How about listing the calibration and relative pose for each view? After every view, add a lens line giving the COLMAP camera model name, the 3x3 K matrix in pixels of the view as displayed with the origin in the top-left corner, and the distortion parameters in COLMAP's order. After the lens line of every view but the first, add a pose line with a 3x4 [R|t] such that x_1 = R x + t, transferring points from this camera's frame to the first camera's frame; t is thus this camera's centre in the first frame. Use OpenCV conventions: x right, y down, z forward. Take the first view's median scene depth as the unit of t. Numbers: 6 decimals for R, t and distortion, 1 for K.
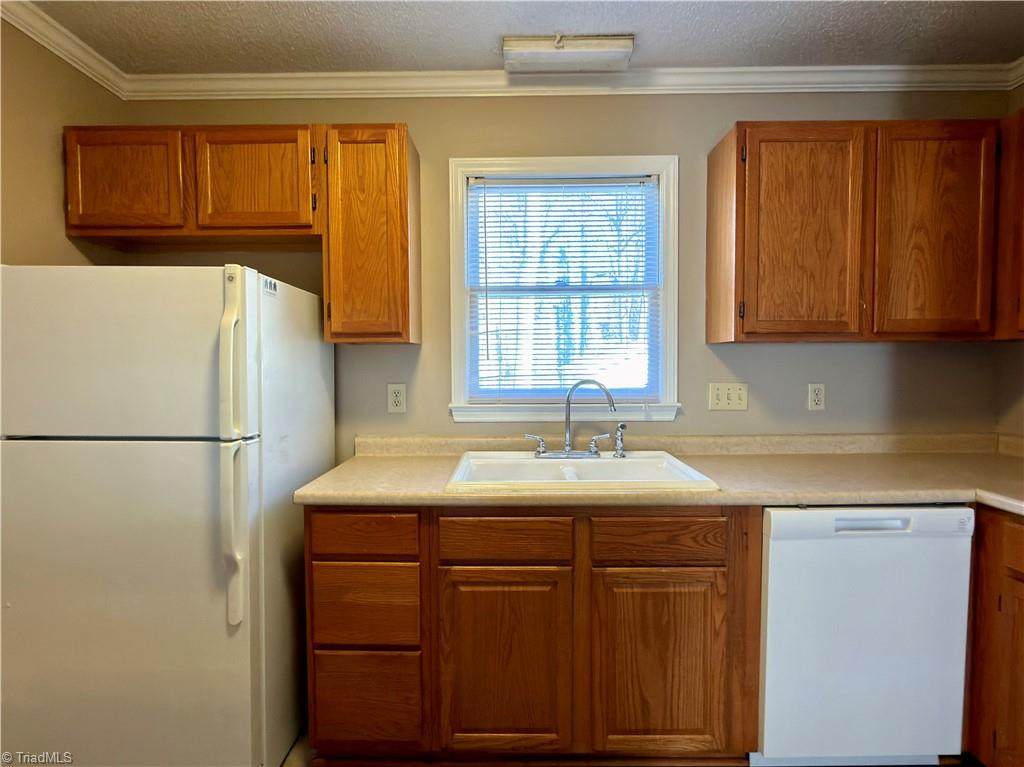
lens RADIAL K [[527.7, 0, 512.0], [0, 527.7, 383.5], [0, 0, 1]] dist [-0.018261, 0.029942]
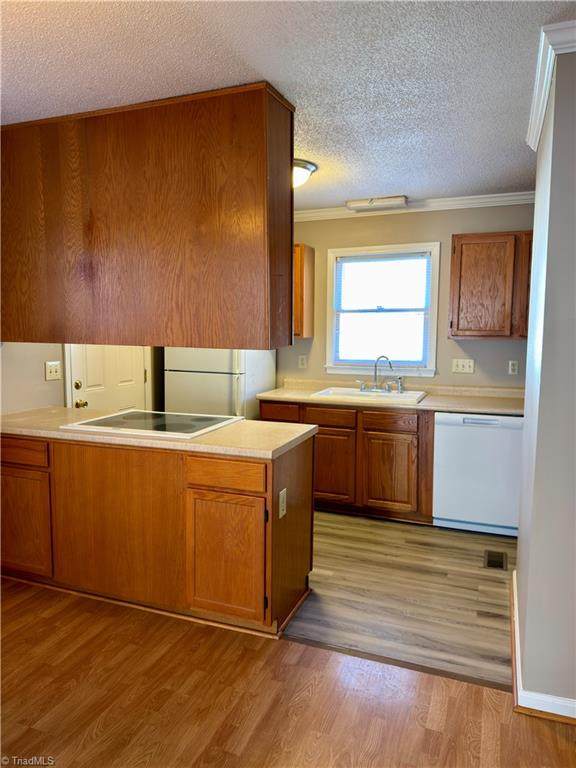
lens RADIAL K [[538.0, 0, 288.0], [0, 538.0, 384.0], [0, 0, 1]] dist [0.085107, -0.001496]
pose [[0.933004, 0.045172, -0.357019, 0.621022], [-0.022539, 0.997478, 0.067306, -0.034040], [0.359159, -0.054750, 0.931669, -1.296828]]
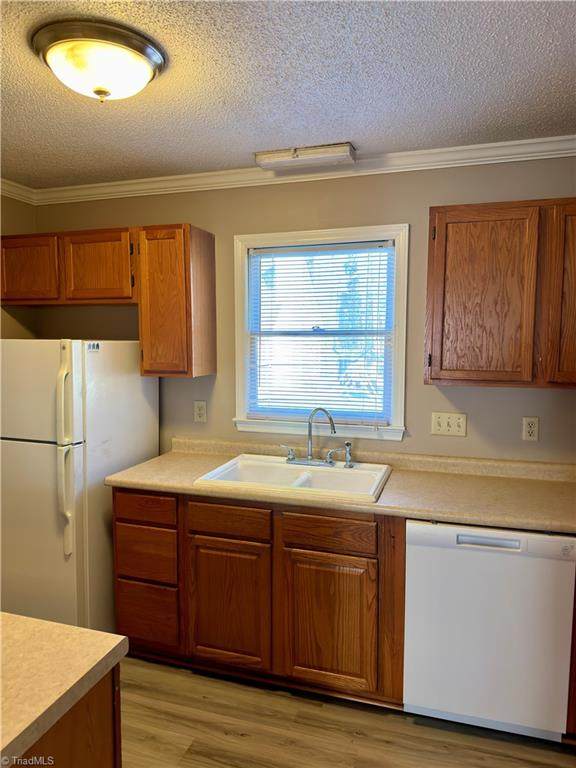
lens RADIAL K [[534.2, 0, 288.0], [0, 534.2, 384.0], [0, 0, 1]] dist [0.050527, -0.003697]
pose [[0.953435, 0.032906, -0.299799, 0.503106], [-0.017982, 0.998464, 0.052403, -0.145937], [0.301063, -0.044572, 0.952562, -0.314753]]
